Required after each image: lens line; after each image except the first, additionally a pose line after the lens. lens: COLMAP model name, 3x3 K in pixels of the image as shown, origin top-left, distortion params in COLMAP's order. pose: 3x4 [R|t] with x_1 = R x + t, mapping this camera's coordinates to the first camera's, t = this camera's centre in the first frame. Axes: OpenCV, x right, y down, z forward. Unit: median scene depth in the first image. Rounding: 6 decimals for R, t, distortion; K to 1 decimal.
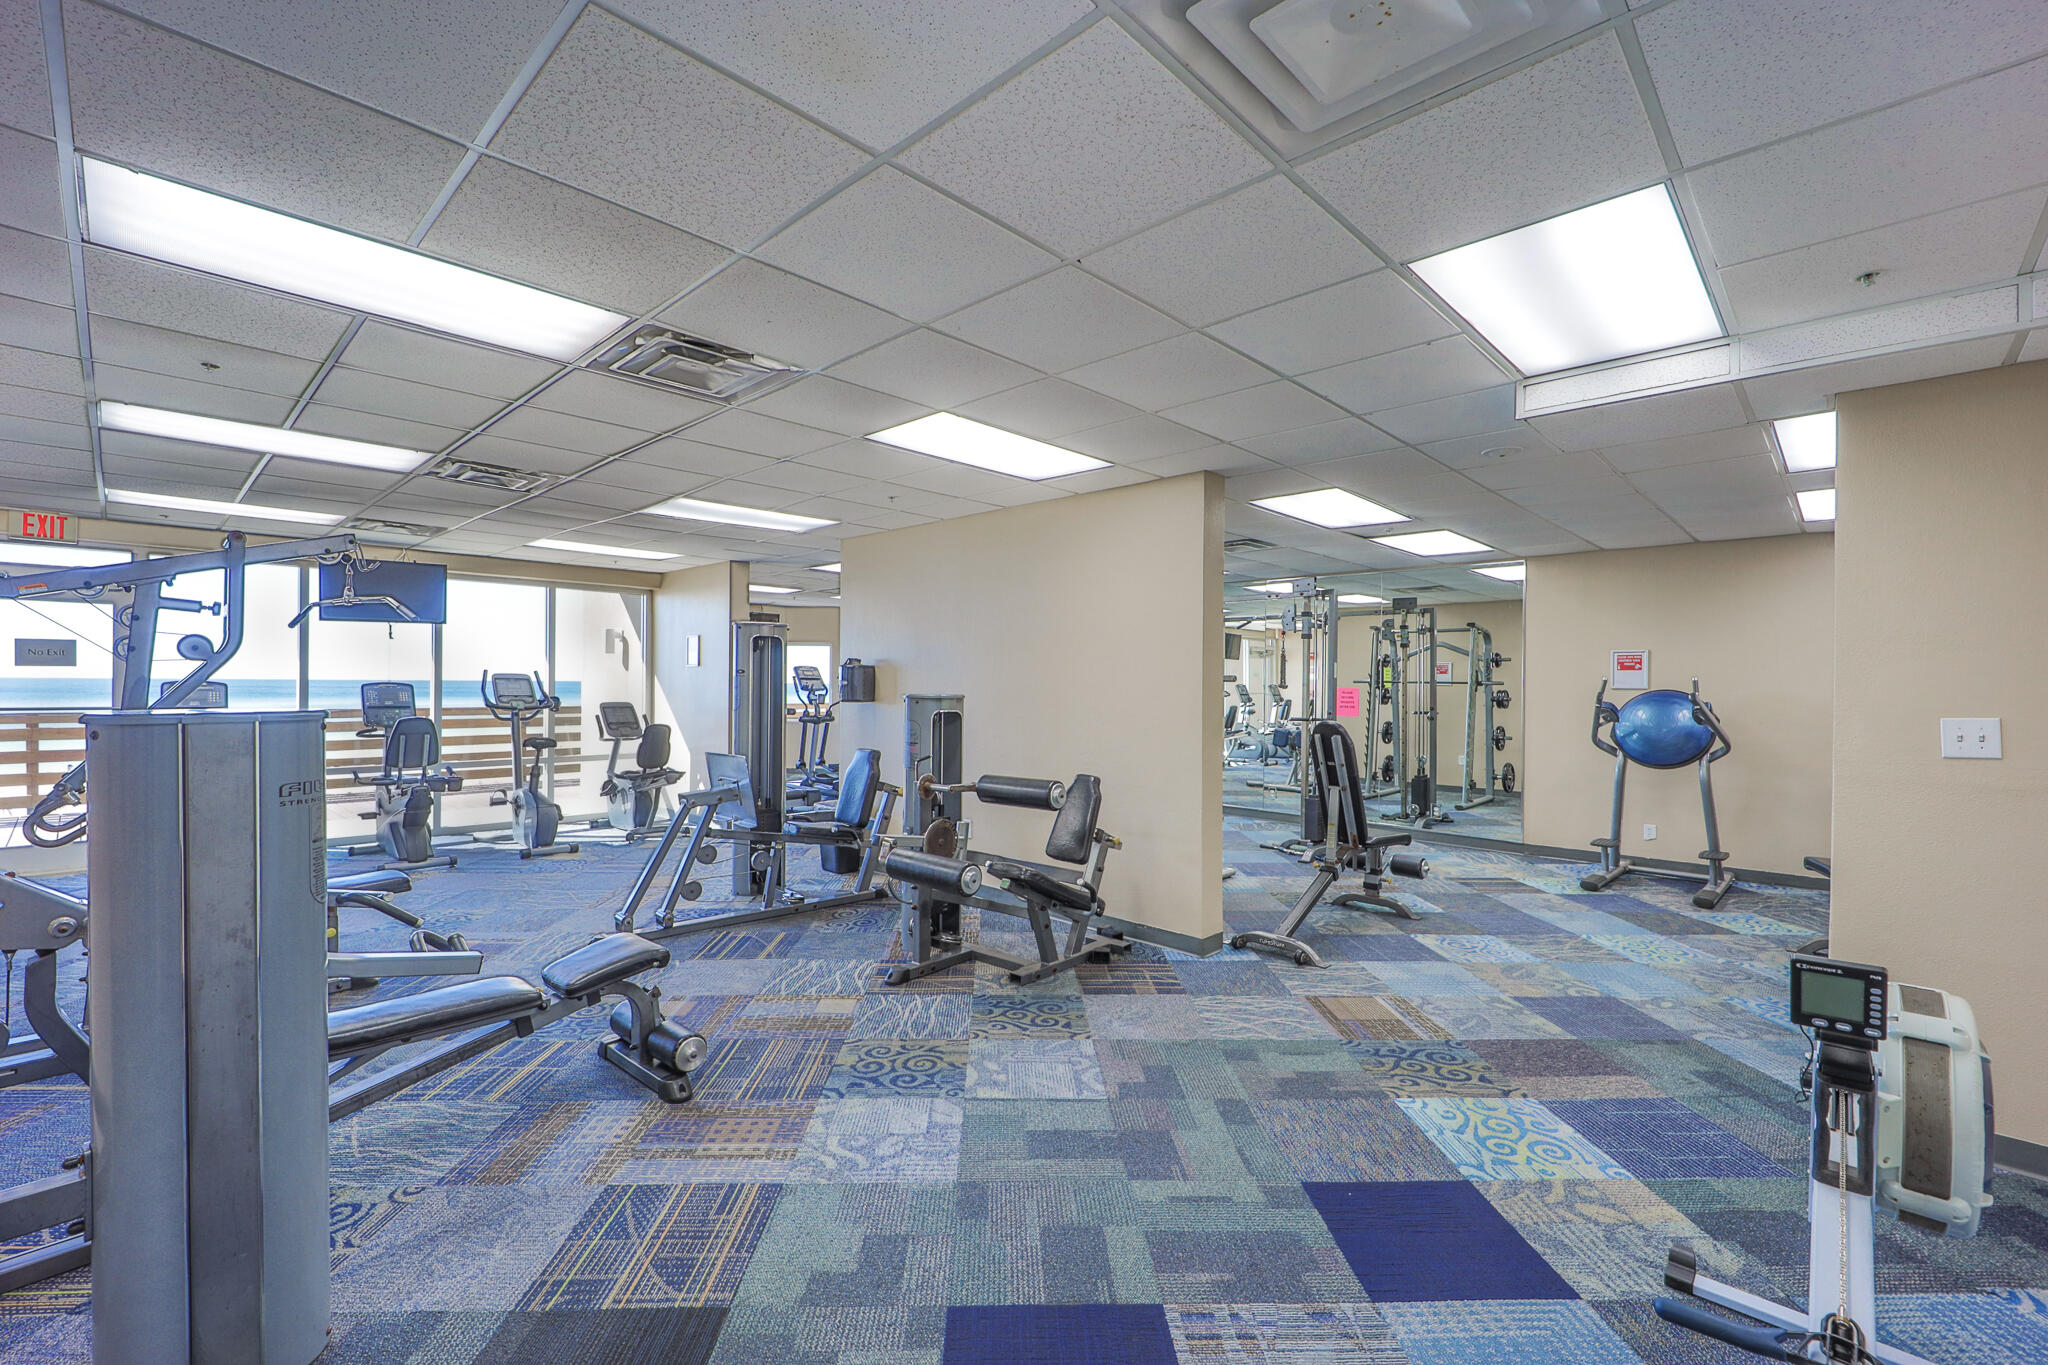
lens RADIAL K [[871.8, 0, 1024.0], [0, 871.8, 682.5], [0, 0, 1]] dist [0.002824, 0.000483]
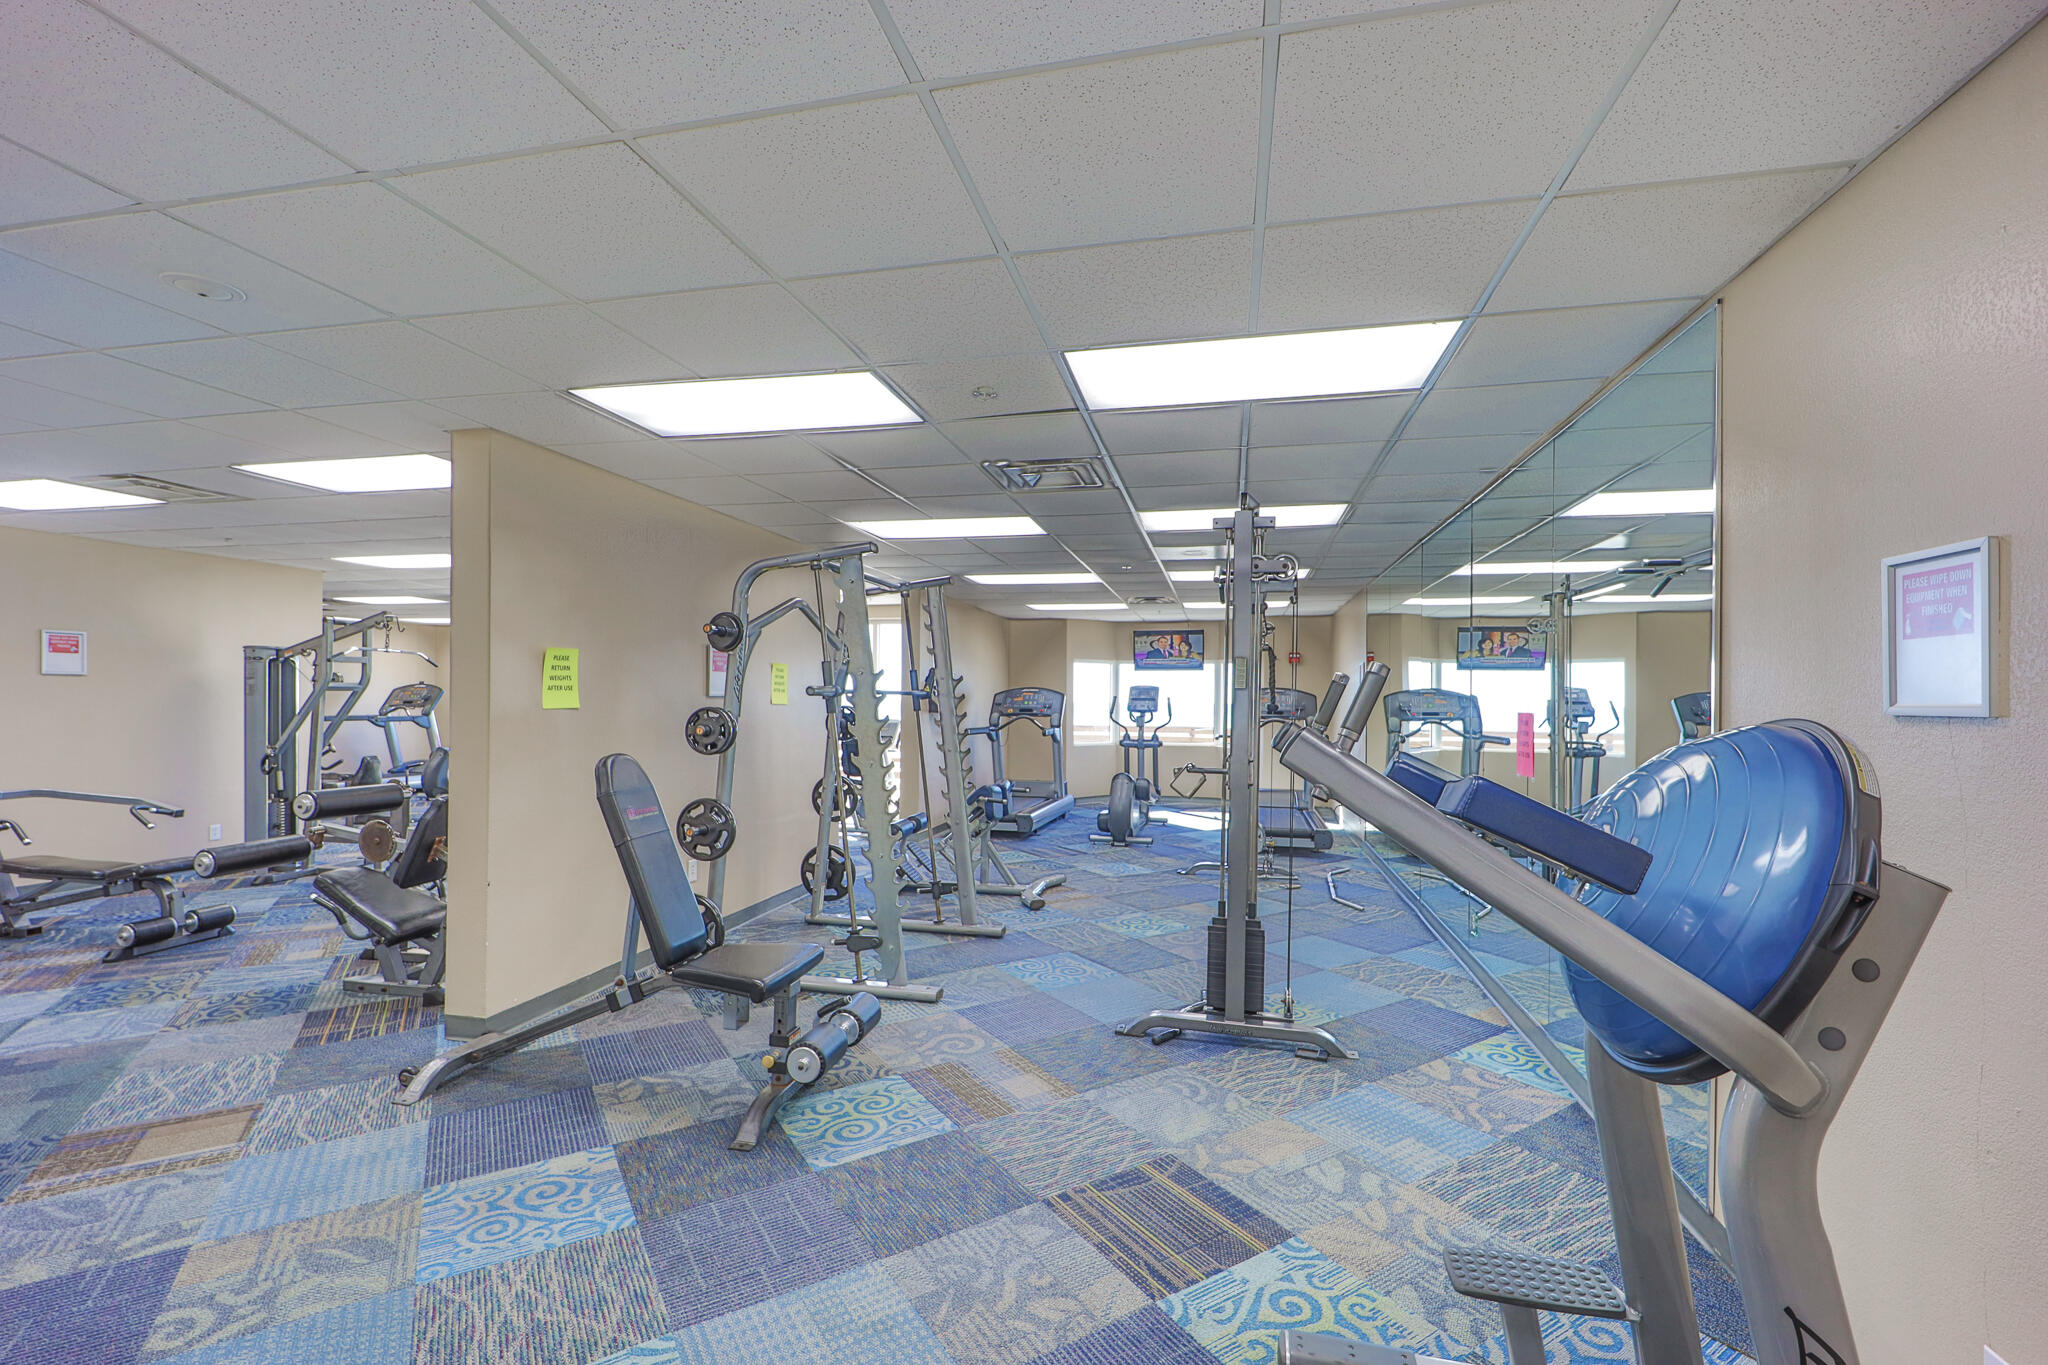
lens RADIAL K [[871.8, 0, 1024.0], [0, 871.8, 682.5], [0, 0, 1]] dist [0.002824, 0.000483]
pose [[0.513048, -0.016865, -0.858194, 1.062058], [-0.004258, 0.999745, -0.022192, -0.002724], [0.858349, 0.015039, 0.512845, 0.925252]]
